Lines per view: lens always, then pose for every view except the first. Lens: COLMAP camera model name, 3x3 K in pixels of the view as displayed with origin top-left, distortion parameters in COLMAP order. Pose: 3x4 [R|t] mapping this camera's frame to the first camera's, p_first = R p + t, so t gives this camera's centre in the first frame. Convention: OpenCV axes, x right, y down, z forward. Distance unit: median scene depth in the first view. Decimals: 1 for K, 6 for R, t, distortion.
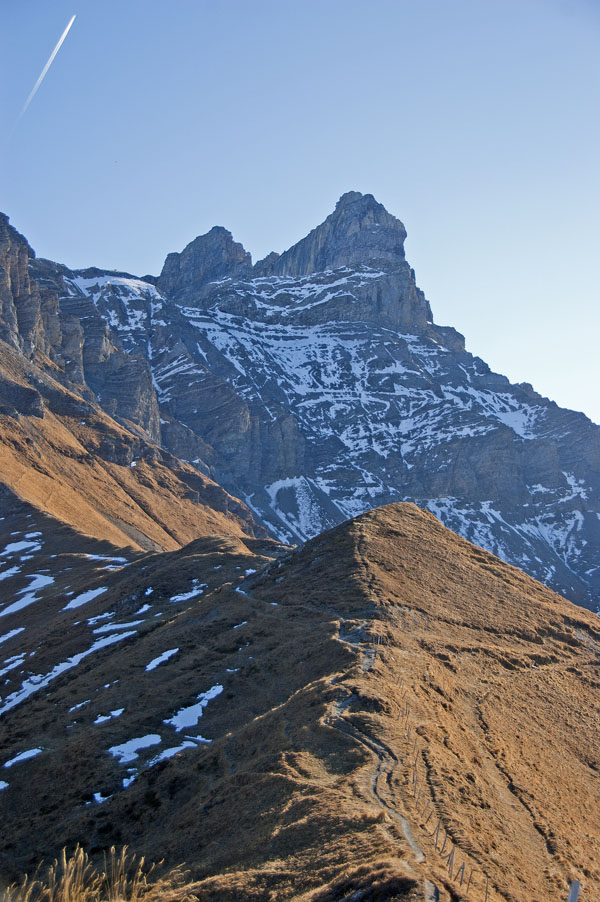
lens RADIAL K [[1615.4, 0, 300.4], [0, 1615.4, 449.5], [0, 0, 1]] dist [0.286448, 0.000000]
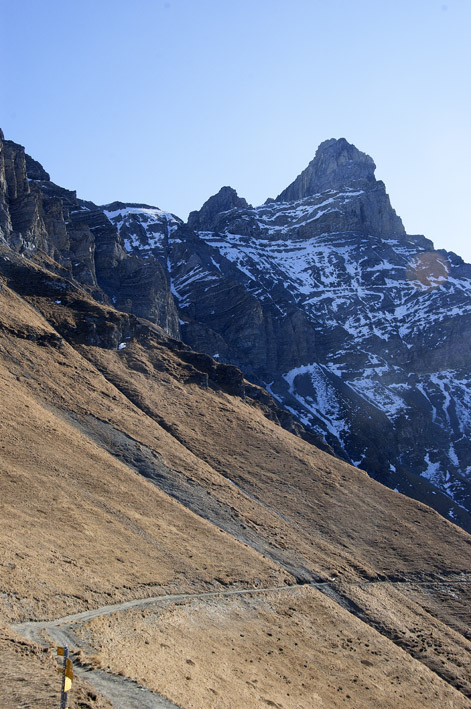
lens RADIAL K [[1031.0, 0, 234.1], [0, 1031.0, 354.9], [0, 0, 1]] dist [0.137713, 0.000000]
pose [[0.993622, -0.094999, -0.060744, -0.009982], [0.094388, 0.995453, -0.012842, 0.014233], [0.061688, 0.007026, 0.998071, 0.278729]]
